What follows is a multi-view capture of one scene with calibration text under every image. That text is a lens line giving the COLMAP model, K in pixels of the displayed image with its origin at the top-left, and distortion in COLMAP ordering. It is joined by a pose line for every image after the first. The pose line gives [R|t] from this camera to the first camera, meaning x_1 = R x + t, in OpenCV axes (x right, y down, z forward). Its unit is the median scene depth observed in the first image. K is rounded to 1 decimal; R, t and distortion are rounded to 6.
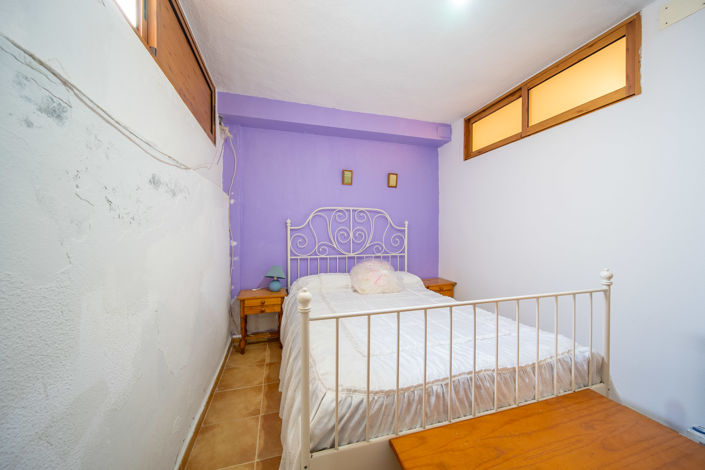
lens RADIAL K [[251.3, 0, 355.7], [0, 251.3, 236.9], [0, 0, 1]] dist [-0.001878, -0.001258]
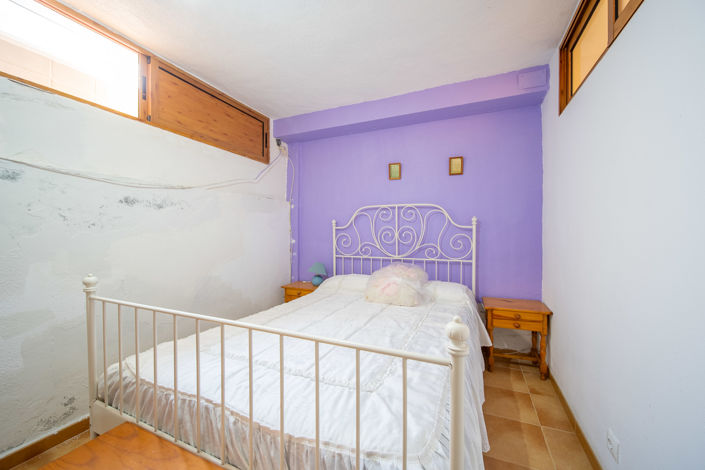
lens RADIAL K [[251.3, 0, 353.5], [0, 251.3, 236.9], [0, 0, 1]] dist [-0.001878, -0.001258]
pose [[0.778337, 0.012368, -0.627725, 0.431851], [-0.011419, 0.999919, 0.005543, -0.004615], [0.627743, 0.002854, 0.778415, 0.208550]]
